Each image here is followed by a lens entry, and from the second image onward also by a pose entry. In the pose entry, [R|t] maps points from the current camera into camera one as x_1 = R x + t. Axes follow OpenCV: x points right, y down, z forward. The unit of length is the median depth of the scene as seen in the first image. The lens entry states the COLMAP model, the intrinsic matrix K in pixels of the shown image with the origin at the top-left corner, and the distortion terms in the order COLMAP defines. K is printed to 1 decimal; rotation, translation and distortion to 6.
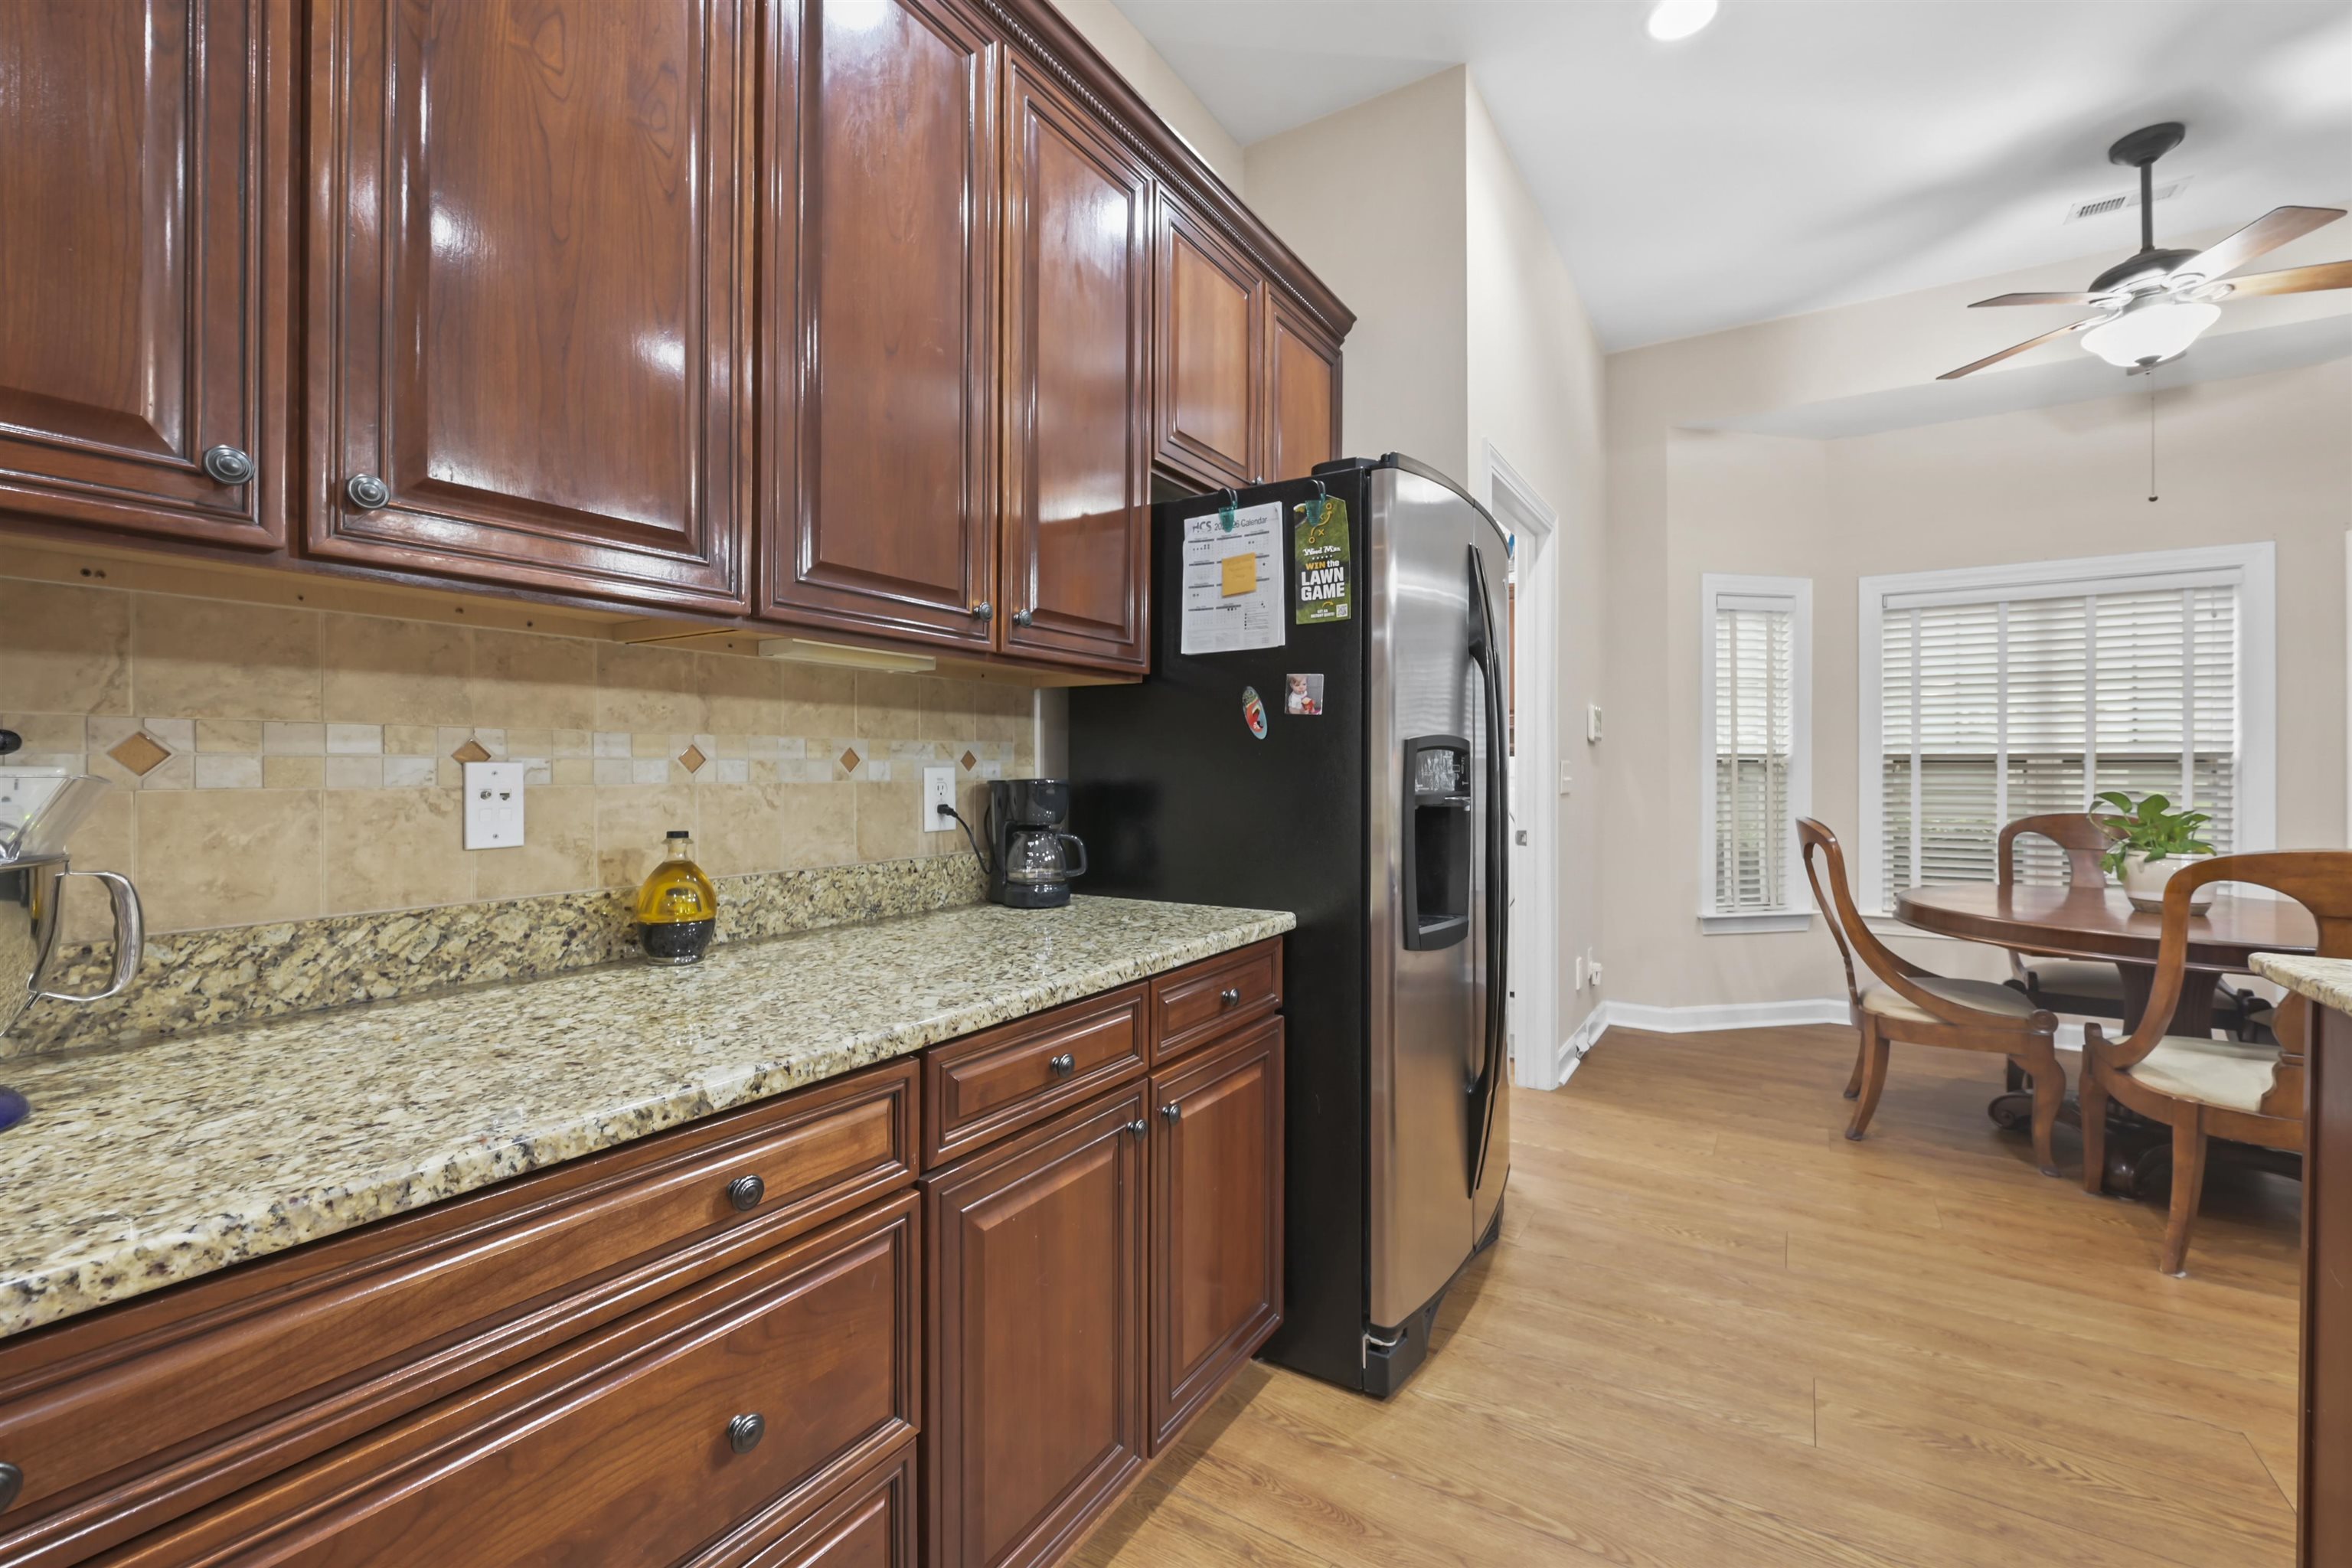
lens RADIAL K [[962.3, 0, 1185.5], [0, 962.3, 769.9], [0, 0, 1]] dist [-0.002987, -0.000697]
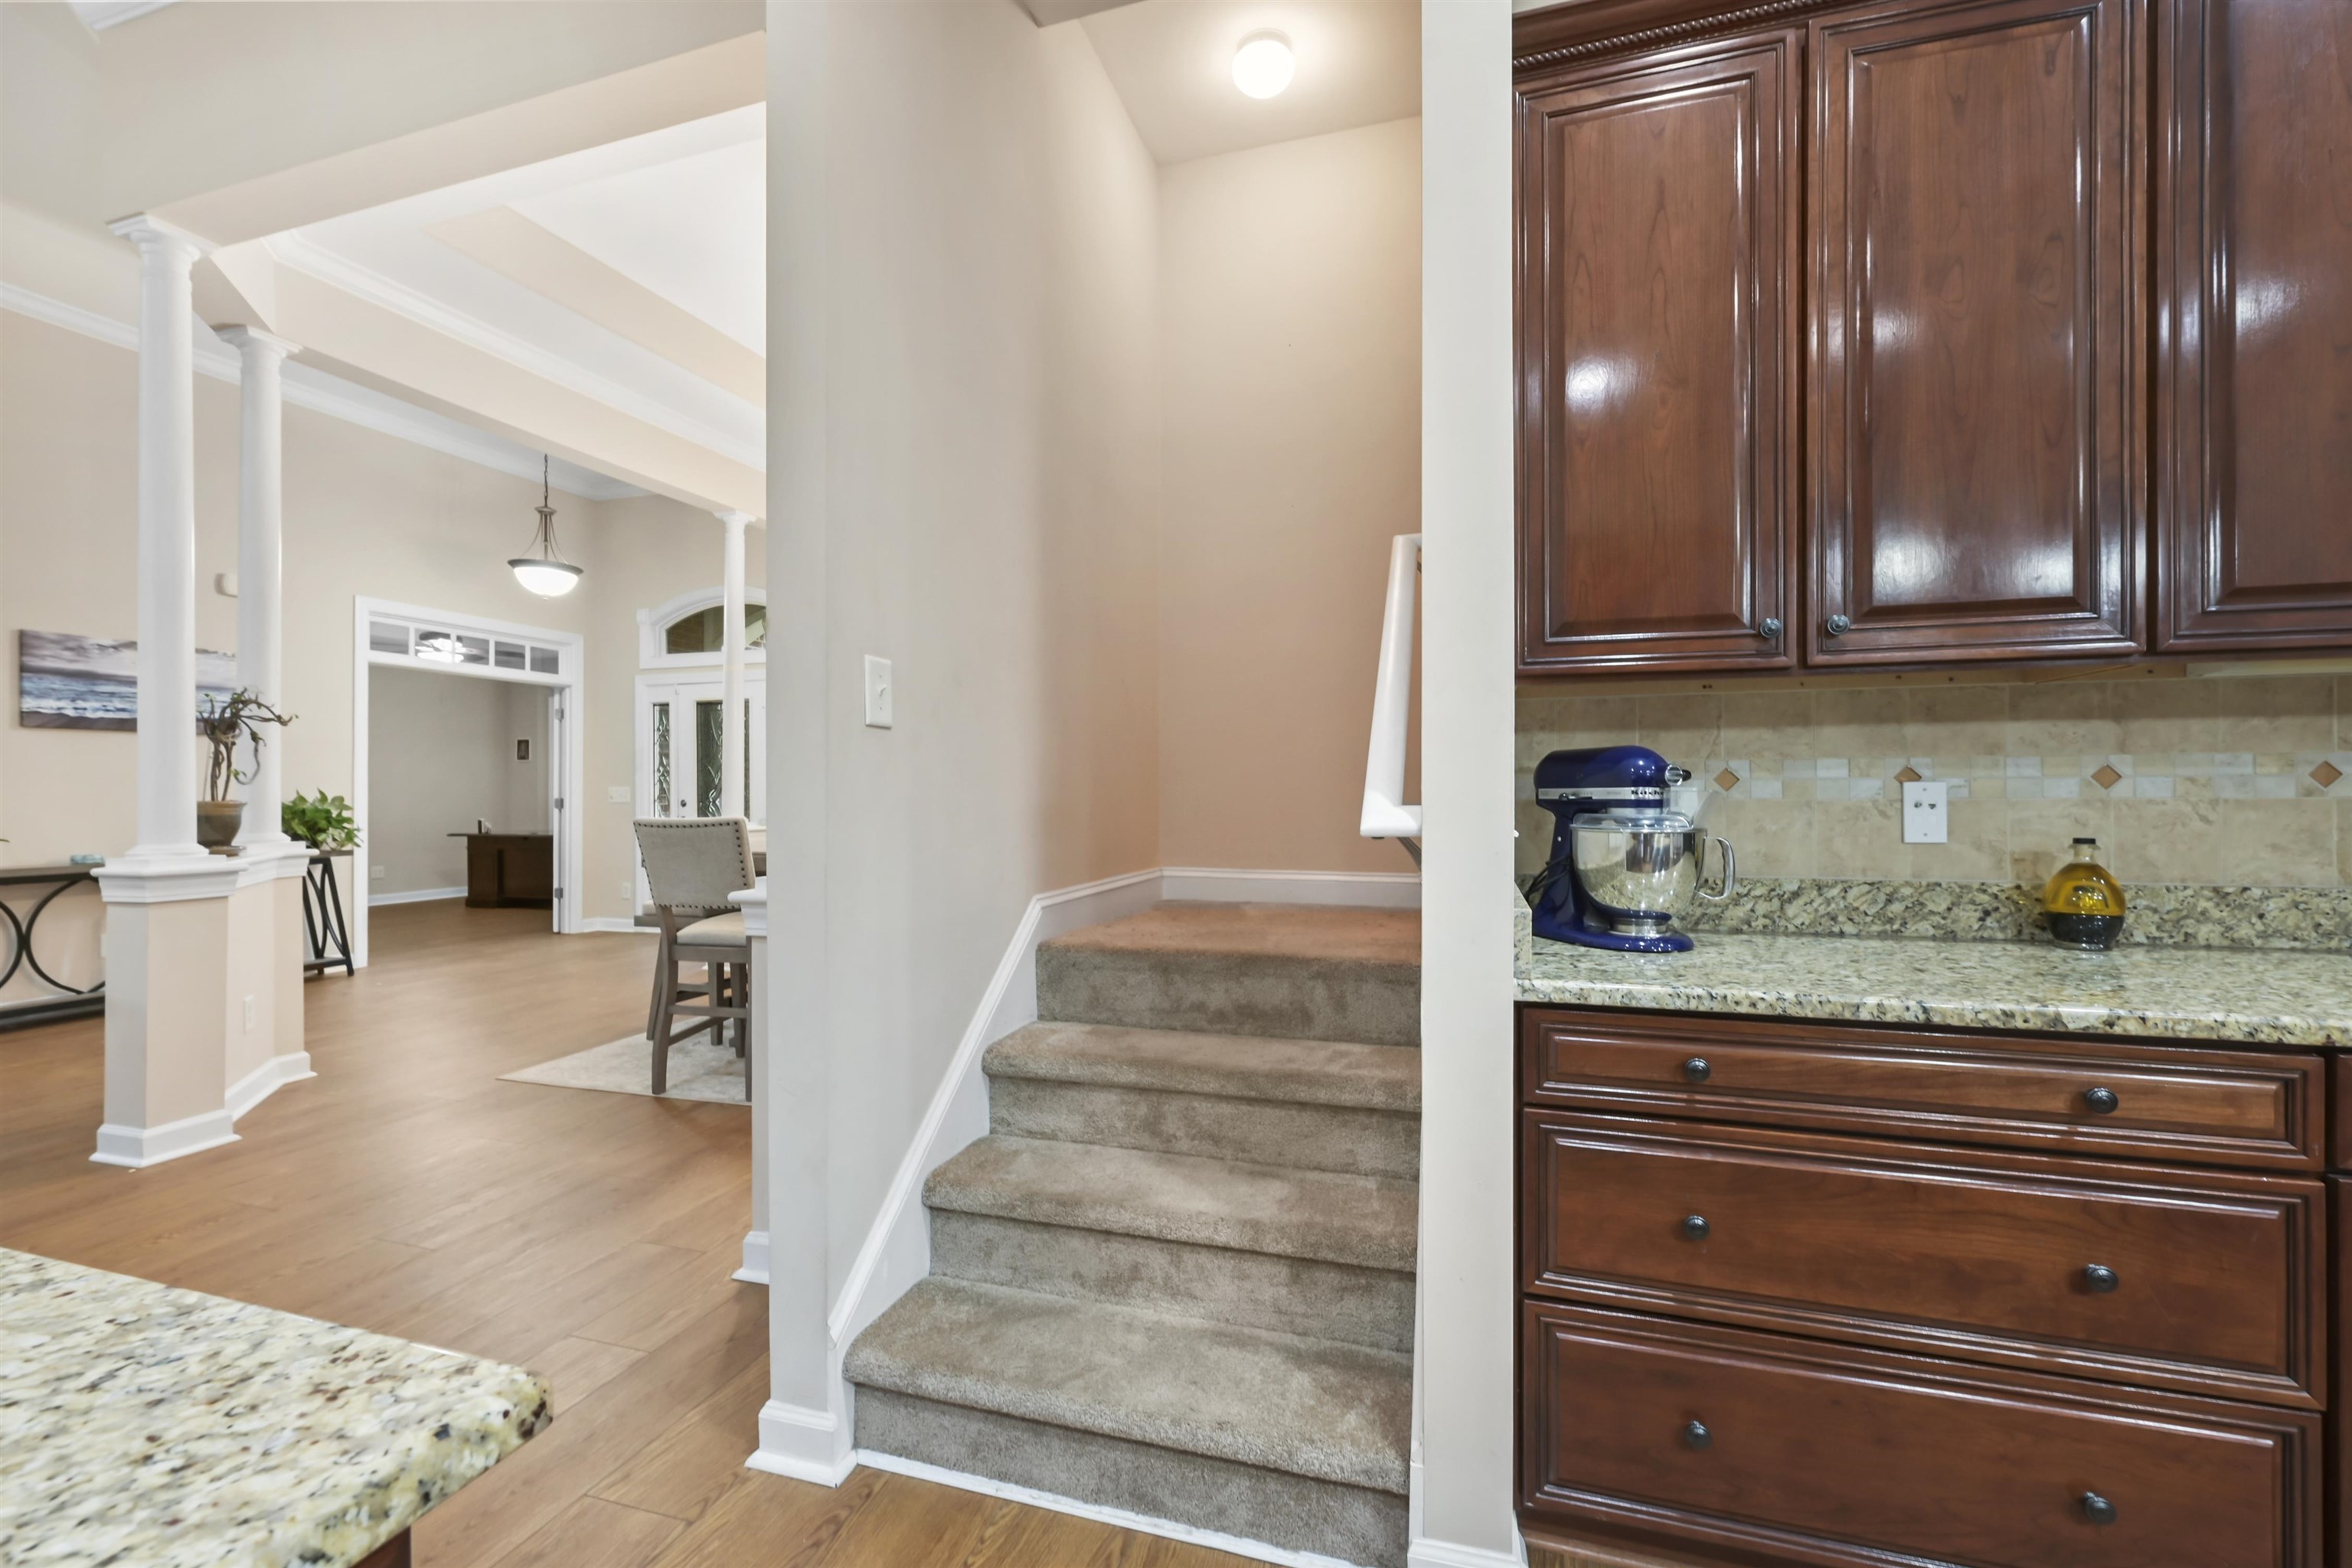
lens RADIAL K [[972.1, 0, 1177.2], [0, 972.1, 791.8], [0, 0, 1]] dist [0.003042, 0.000577]
pose [[0.259801, -0.001518, -0.965661, 0.379924], [0.004934, 0.999988, -0.000245, 0.001658], [0.965650, -0.004701, 0.259805, -0.433284]]
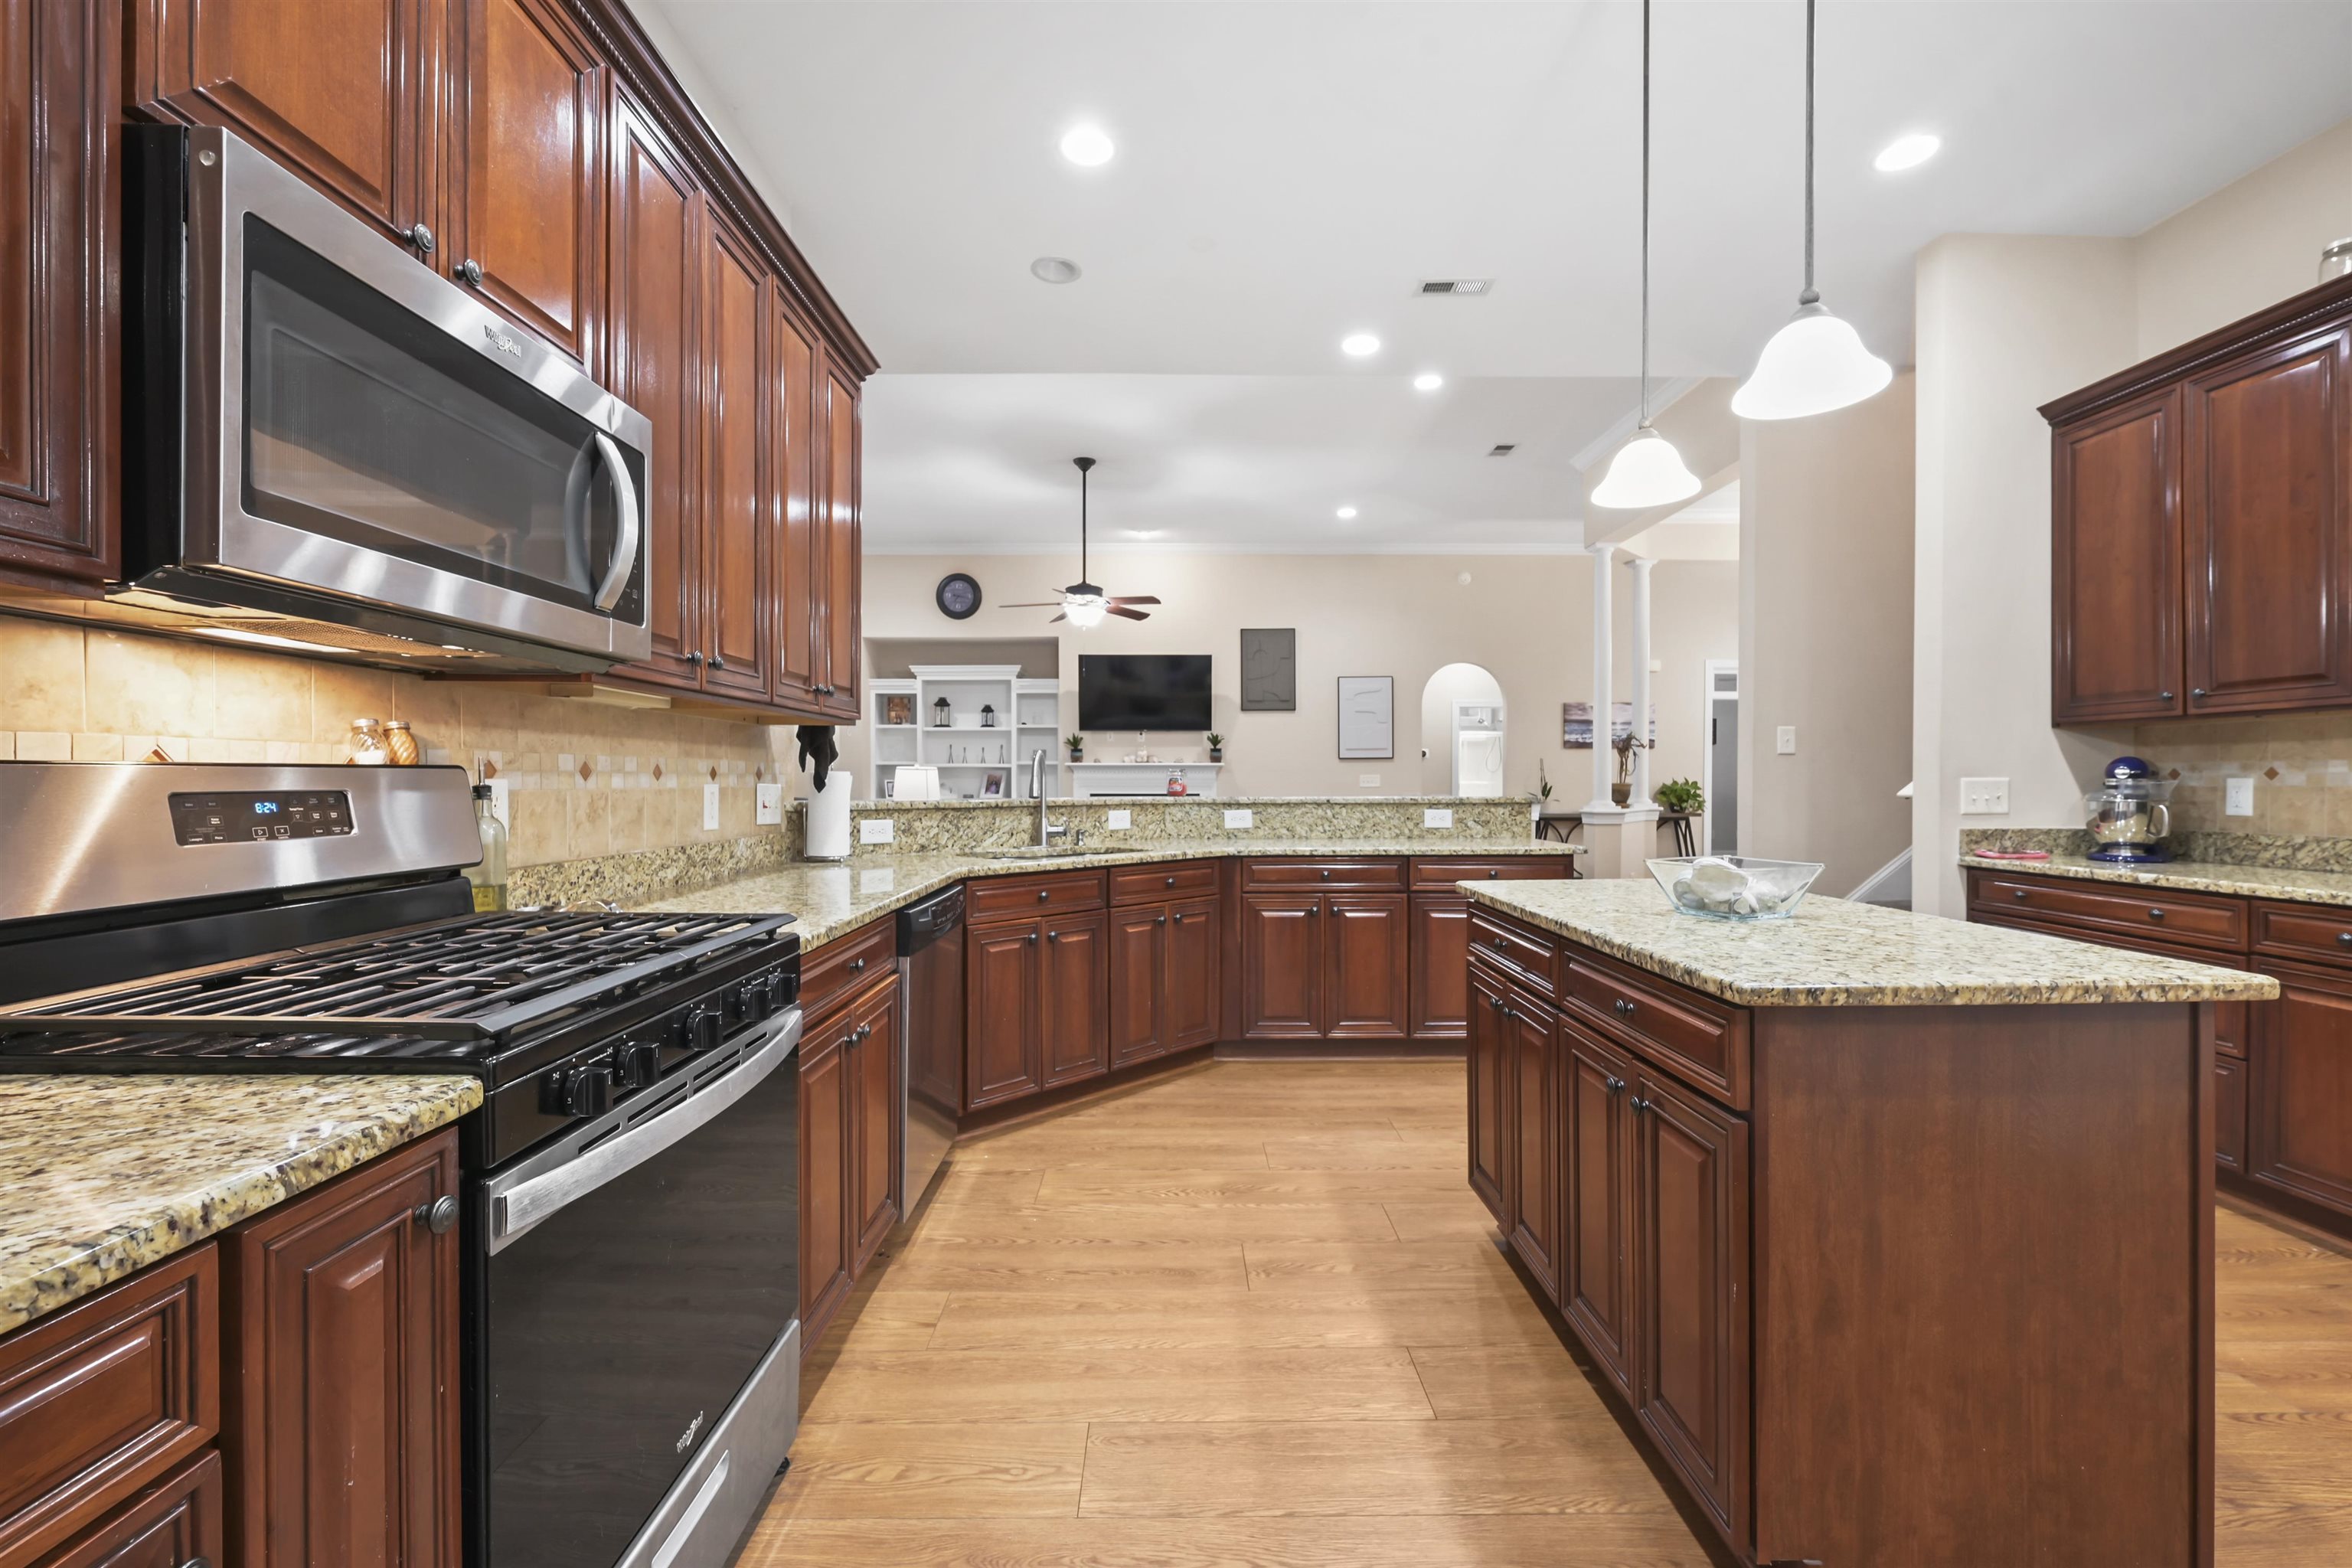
lens RADIAL K [[976.8, 0, 1176.0], [0, 976.8, 784.0], [0, 0, 1]] dist [0.000174, -0.000044]
pose [[-0.838973, -0.000256, -0.544173, 2.831460], [-0.001864, 0.999995, 0.002404, 0.012221], [0.544170, 0.003032, -0.838970, 1.389505]]
